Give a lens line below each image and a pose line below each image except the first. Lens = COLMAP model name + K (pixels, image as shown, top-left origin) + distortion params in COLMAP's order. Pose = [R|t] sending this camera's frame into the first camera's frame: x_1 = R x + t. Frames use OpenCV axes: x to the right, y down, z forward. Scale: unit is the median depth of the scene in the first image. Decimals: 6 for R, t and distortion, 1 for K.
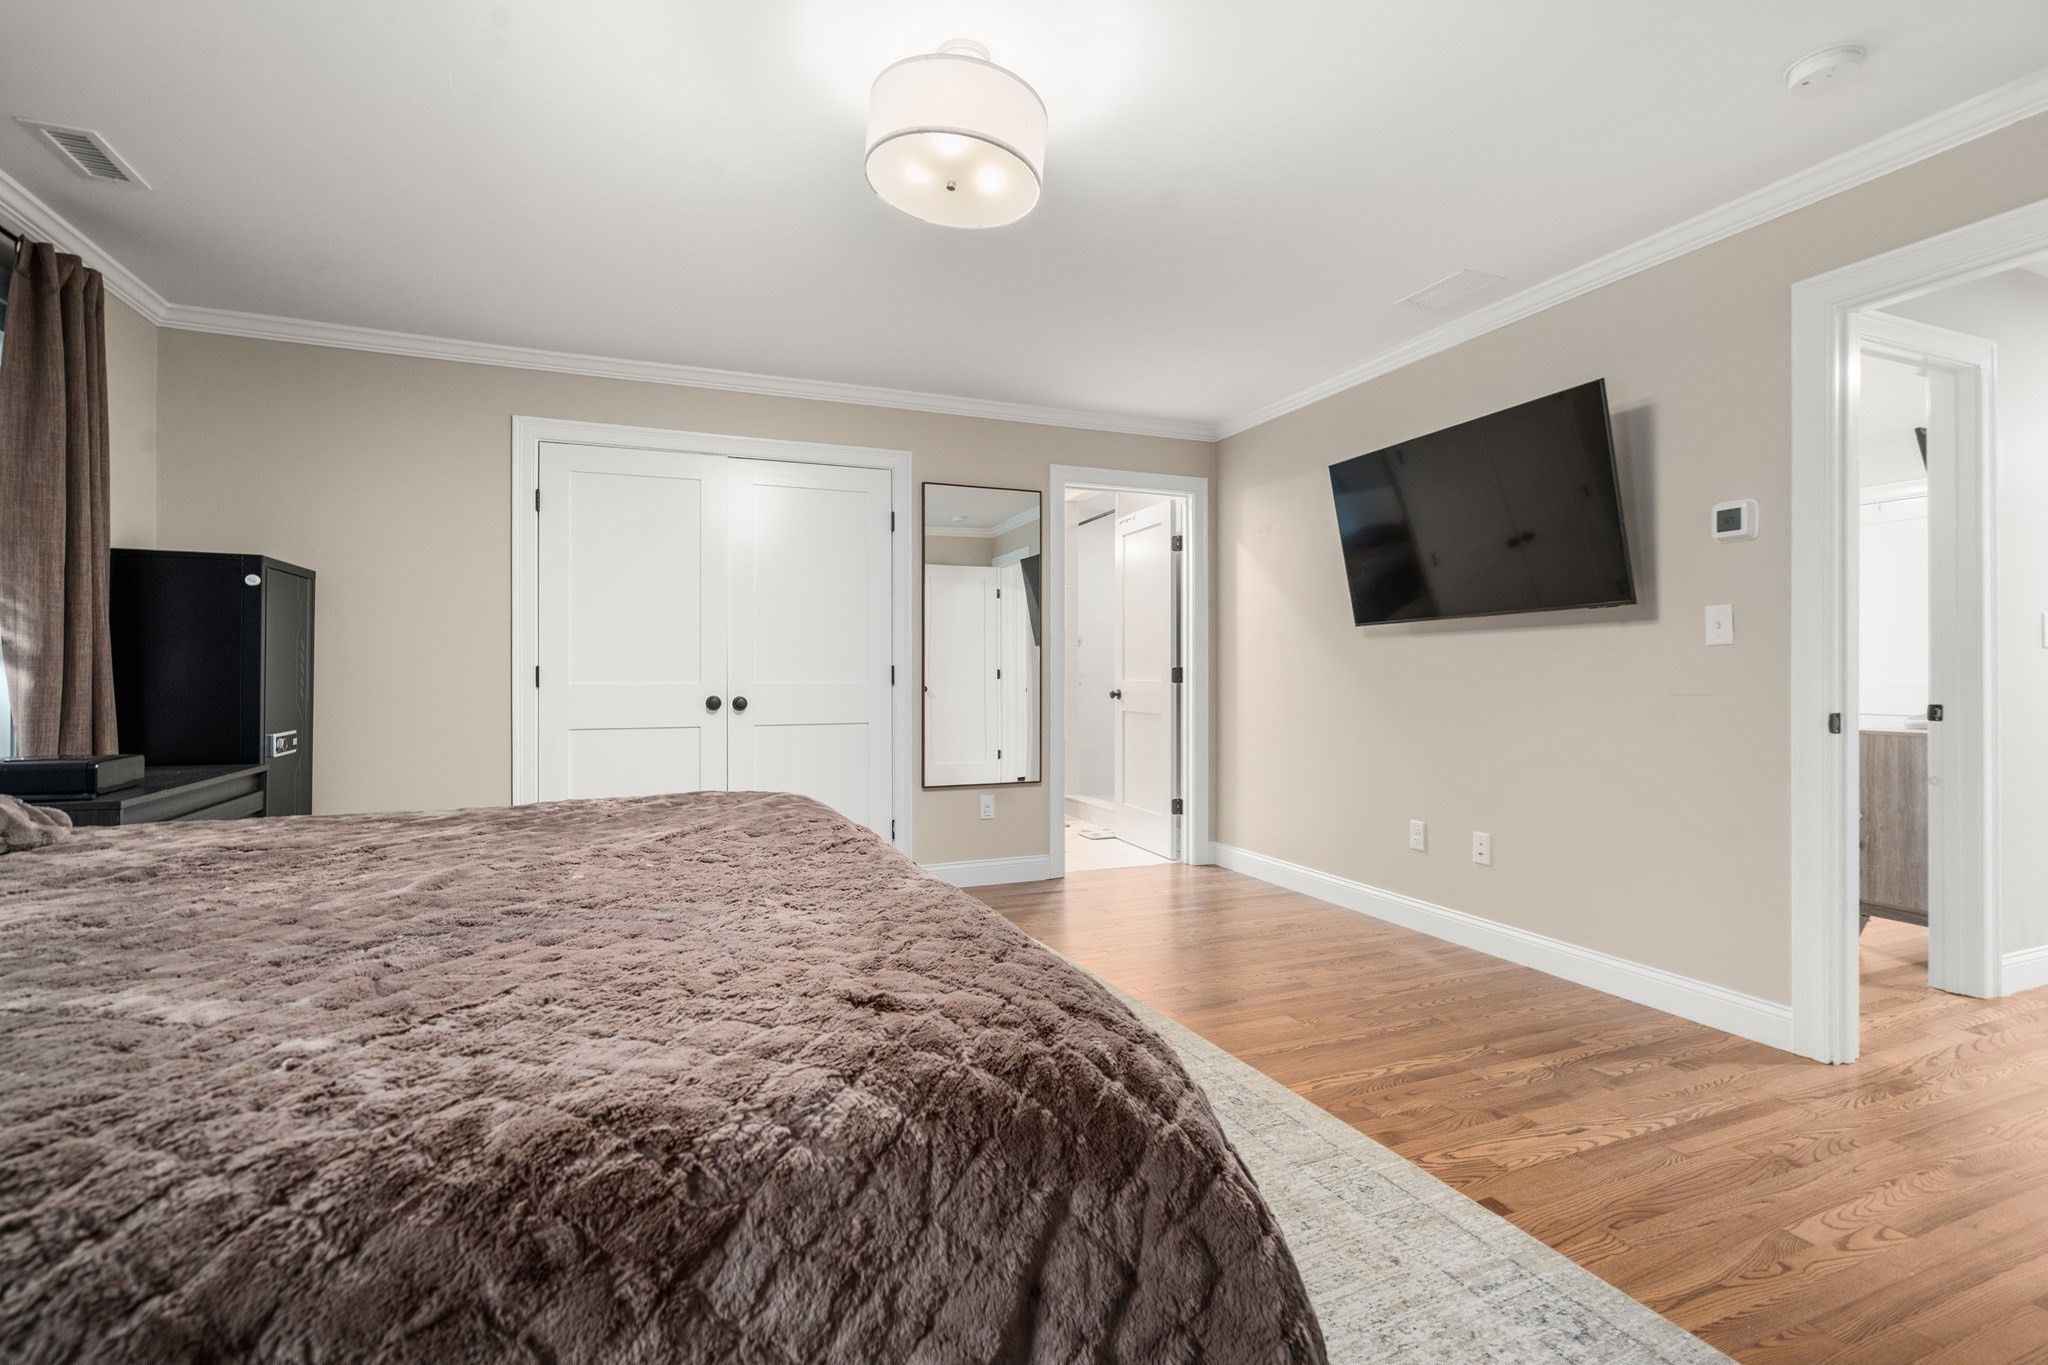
lens RADIAL K [[926.1, 0, 1015.8], [0, 926.1, 681.7], [0, 0, 1]] dist [-0.001628, 0.000495]
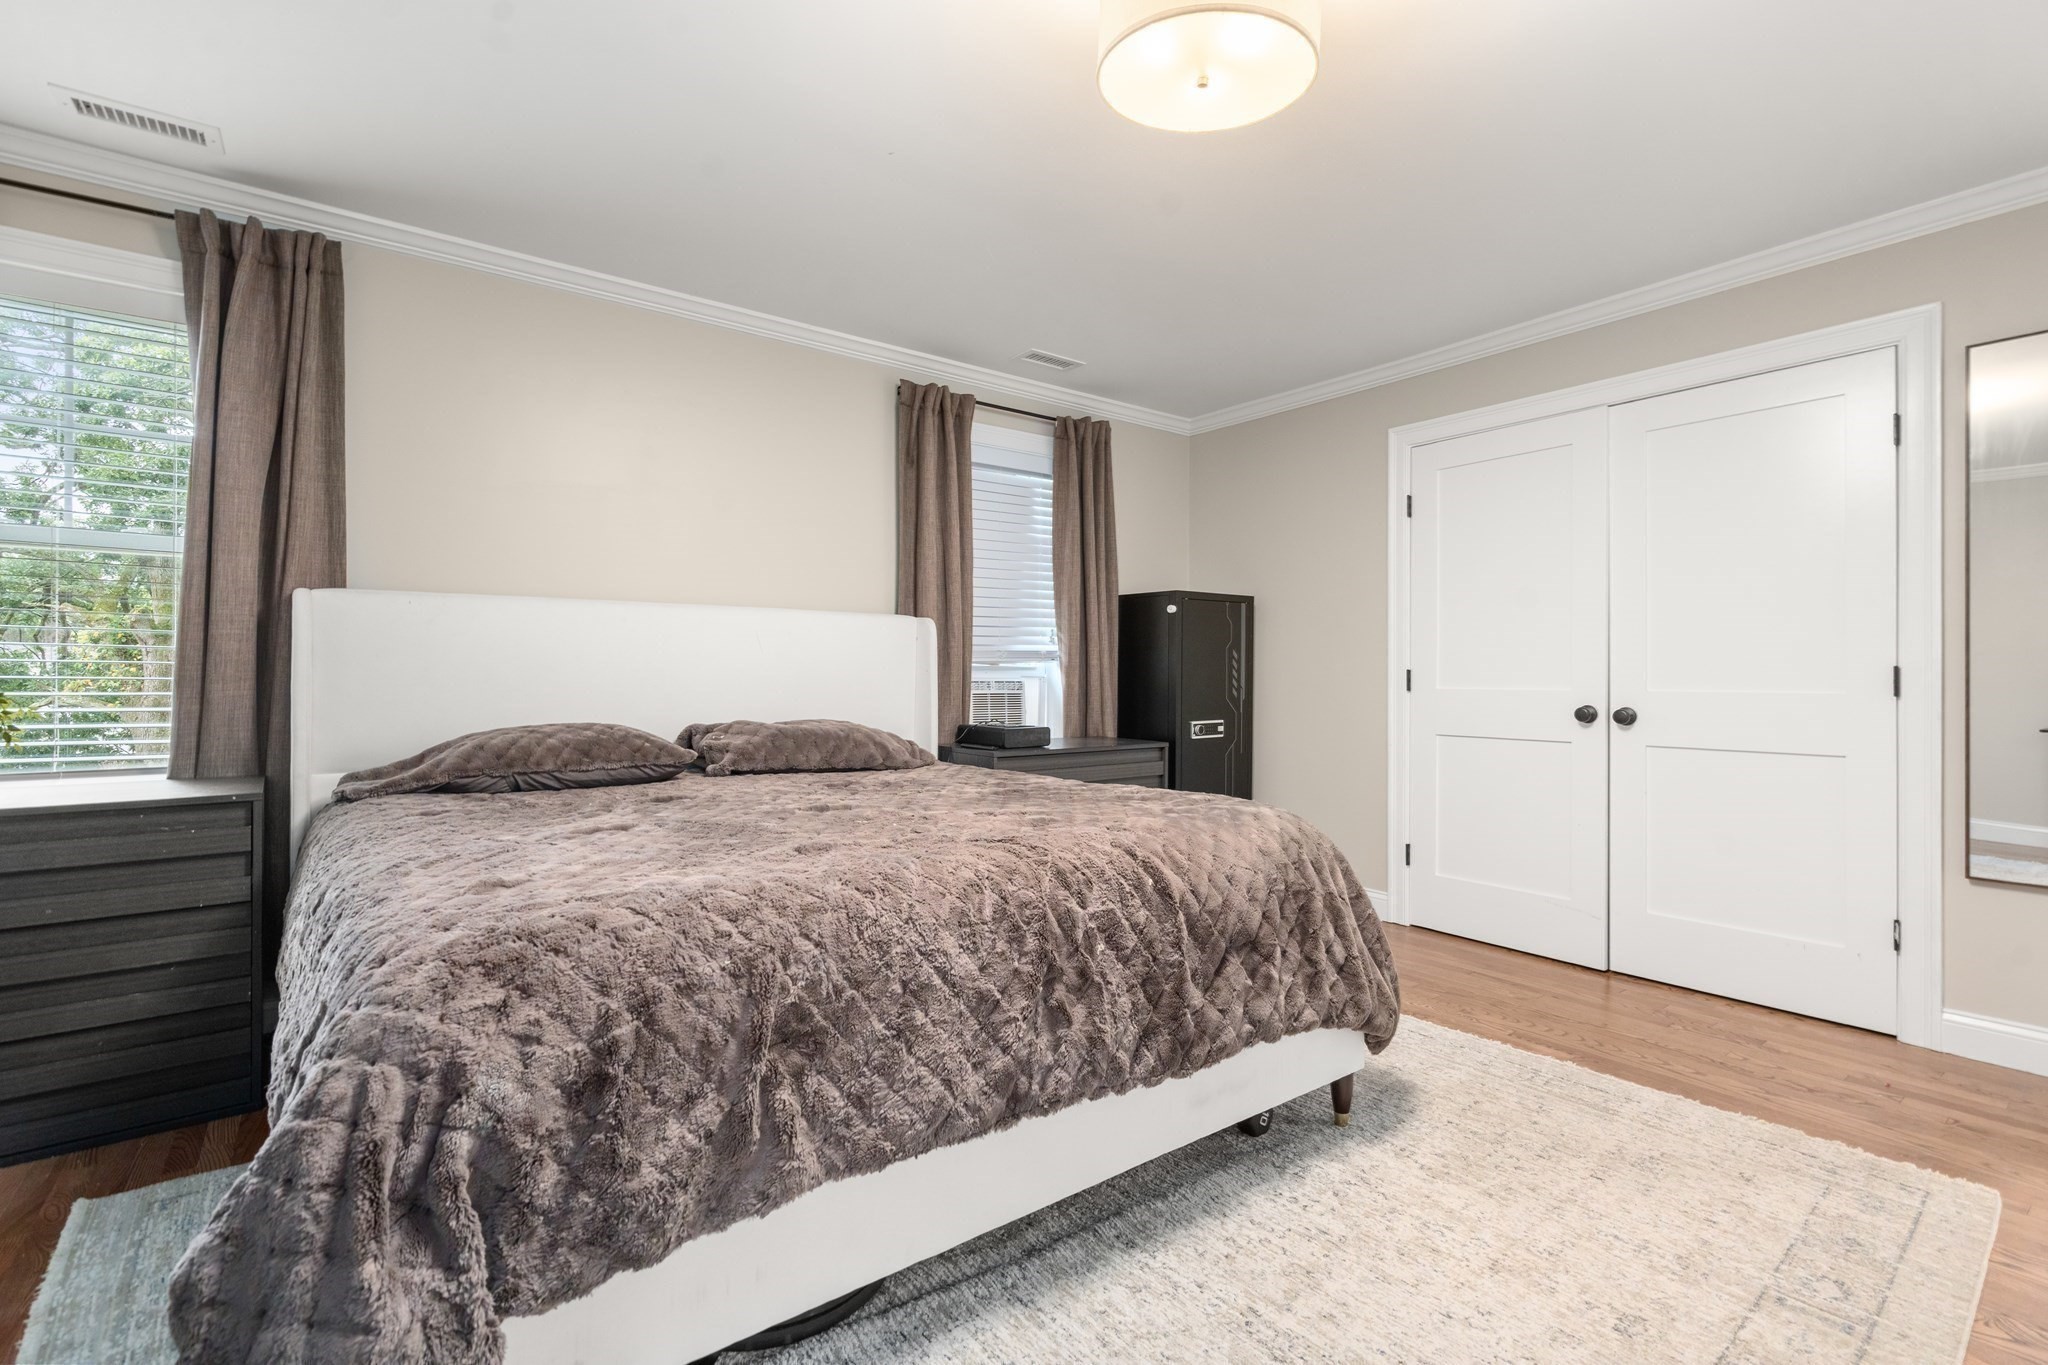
lens RADIAL K [[926.1, 0, 1015.8], [0, 926.1, 681.7], [0, 0, 1]] dist [-0.001628, 0.000495]
pose [[0.258831, 0.005539, -0.965907, 0.400918], [-0.012931, 0.999914, 0.002269, -0.000983], [0.965836, 0.011903, 0.258881, 0.369988]]
